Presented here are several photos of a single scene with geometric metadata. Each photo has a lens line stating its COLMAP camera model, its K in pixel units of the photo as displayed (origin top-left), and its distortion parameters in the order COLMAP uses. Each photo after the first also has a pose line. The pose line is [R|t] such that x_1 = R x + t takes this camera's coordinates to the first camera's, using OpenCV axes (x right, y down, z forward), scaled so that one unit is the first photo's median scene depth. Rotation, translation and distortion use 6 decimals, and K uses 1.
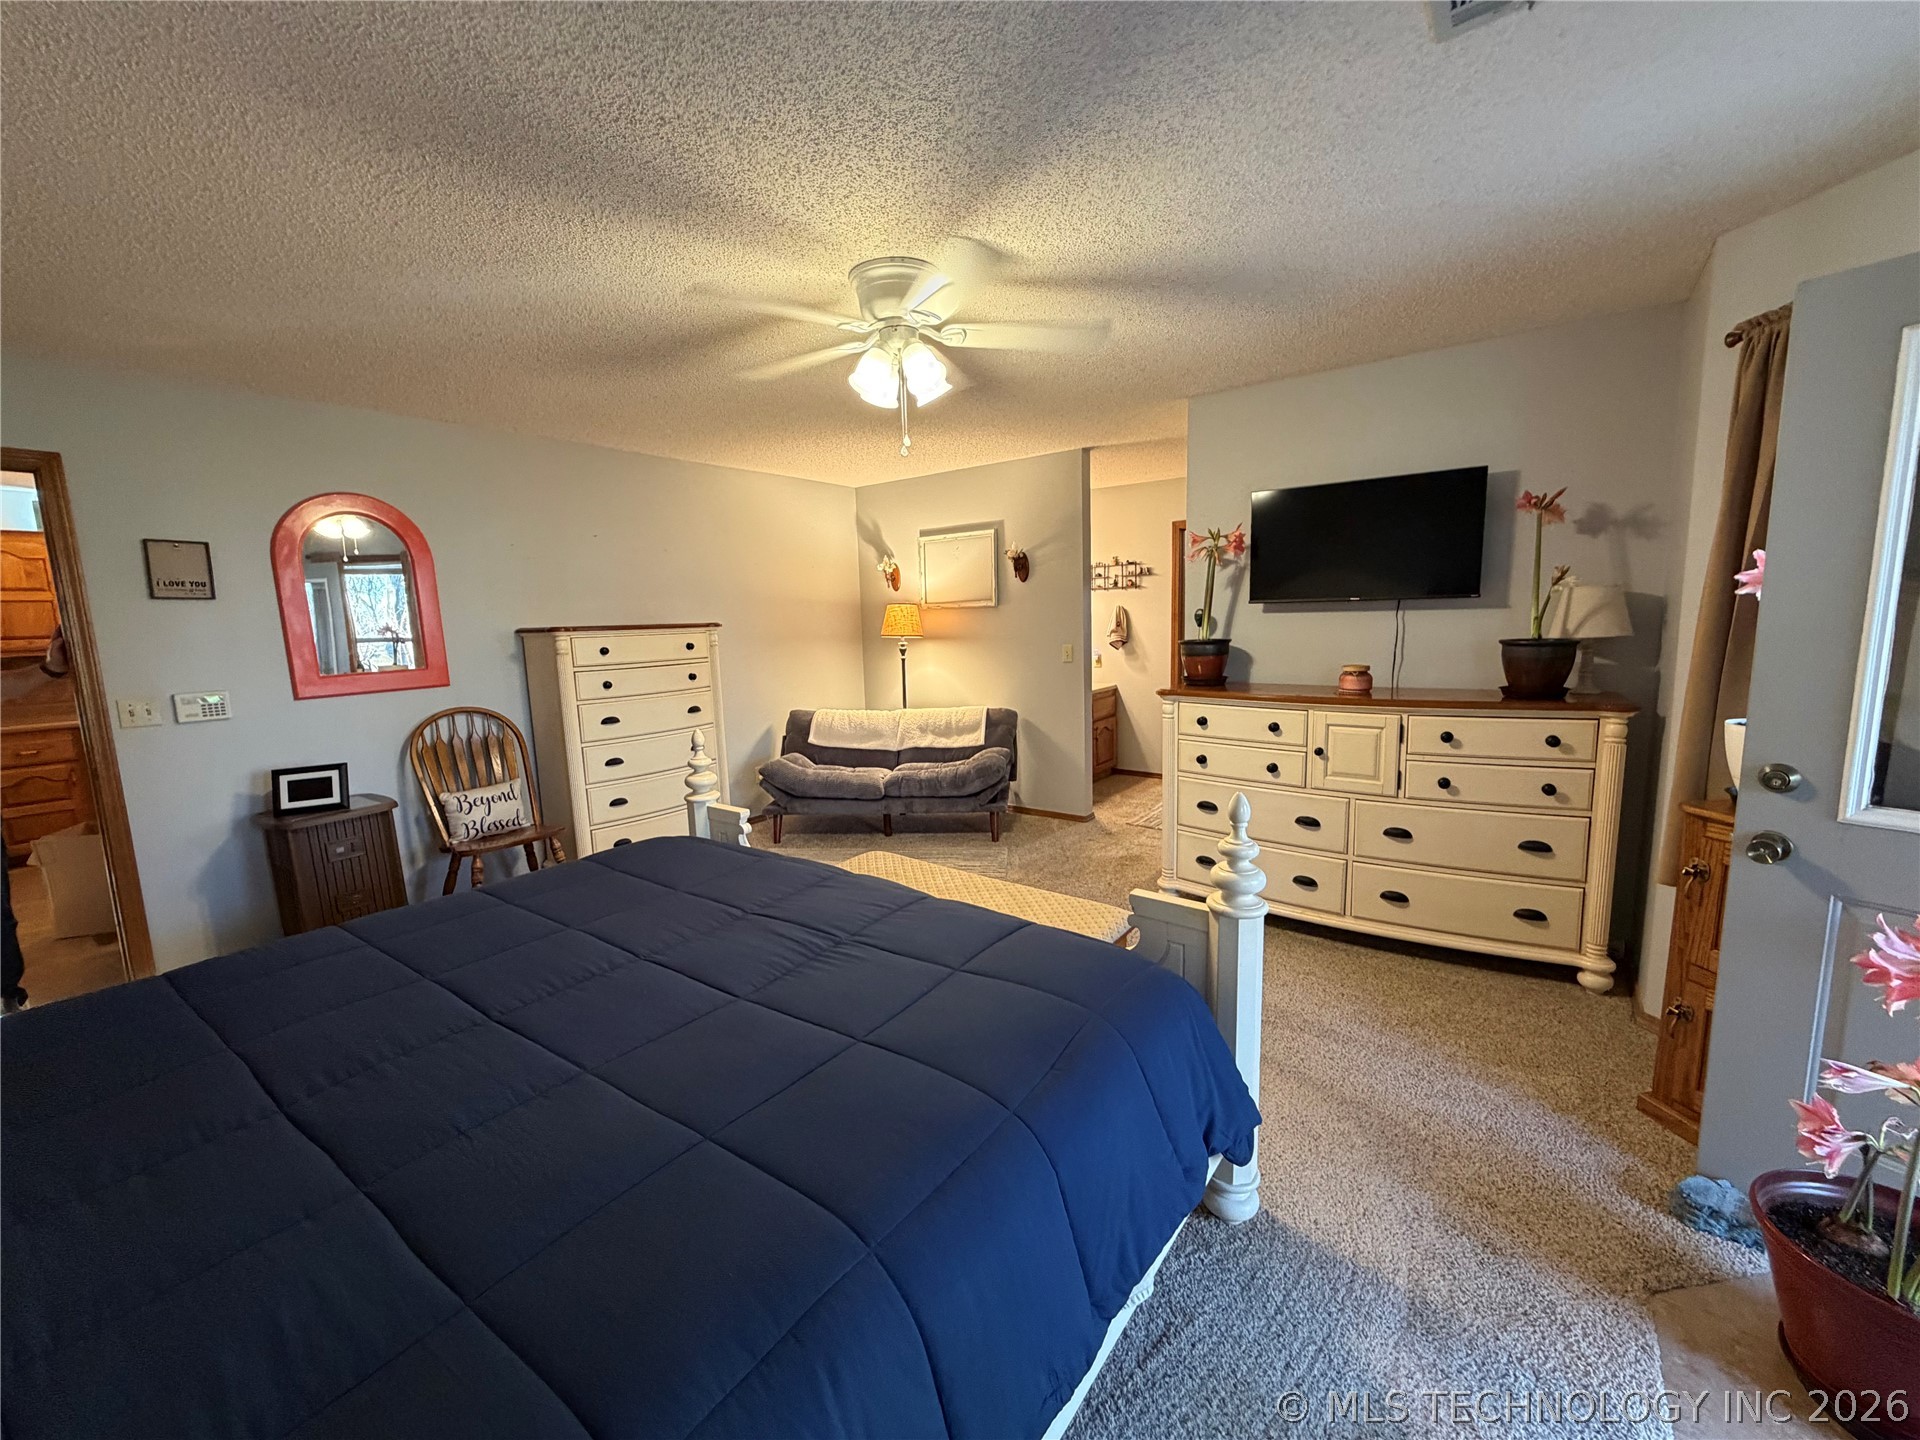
lens RADIAL K [[762.6, 0, 962.1], [0, 762.6, 718.6], [0, 0, 1]] dist [-0.002822, -0.000241]
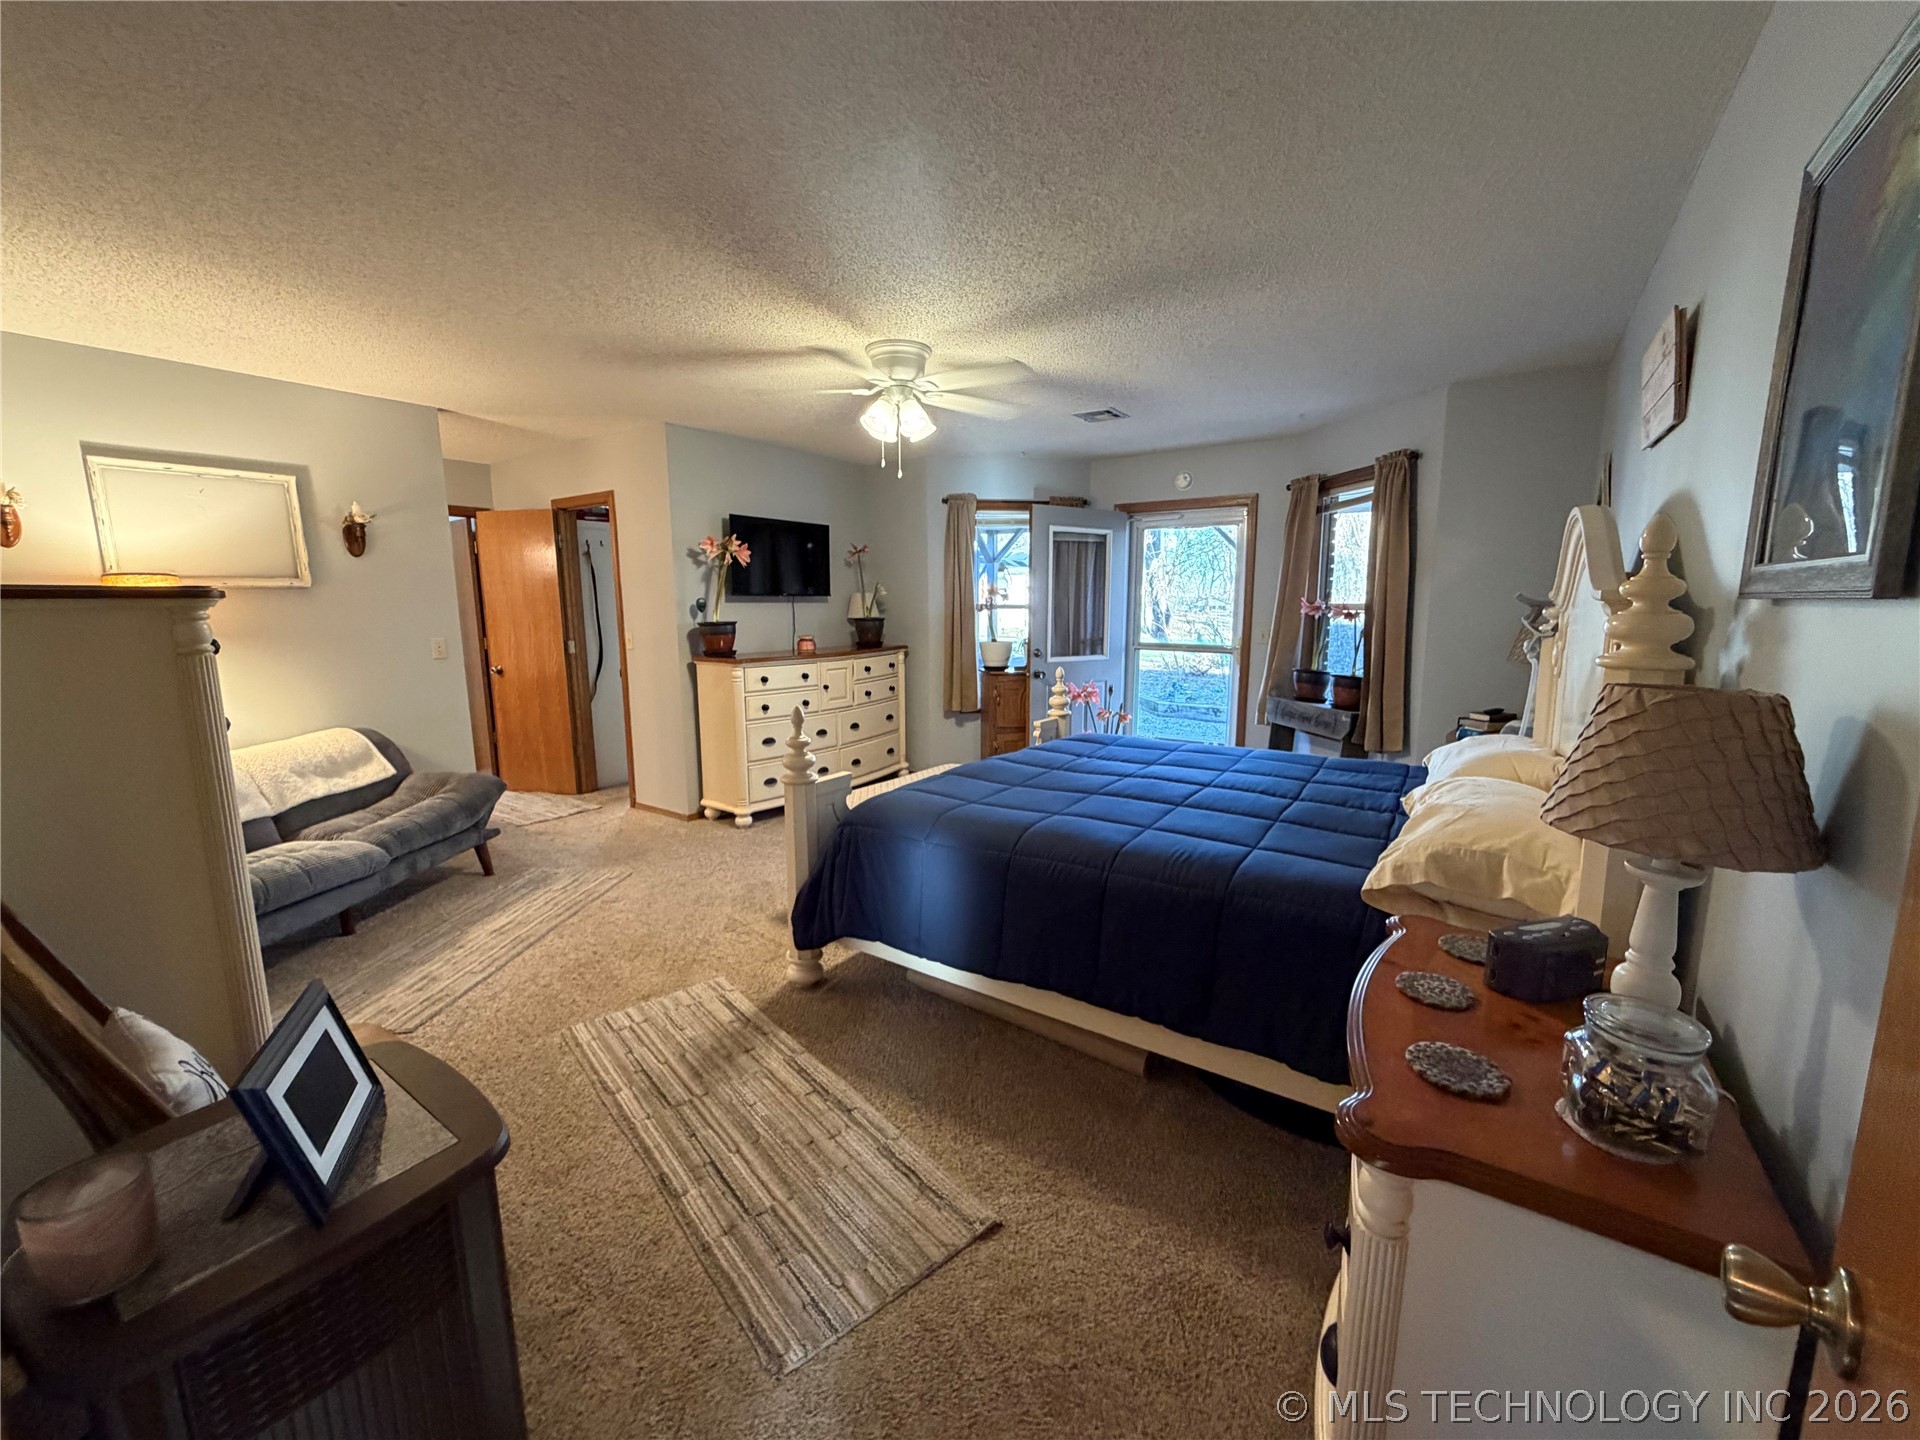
lens RADIAL K [[762.6, 0, 967.0], [0, 762.6, 725.5], [0, 0, 1]] dist [-0.002822, -0.000241]
pose [[-0.033719, -0.132473, 0.990613, -1.056004], [0.141737, 0.980525, 0.135948, -0.049634], [-0.989330, 0.144991, -0.014286, 0.663698]]
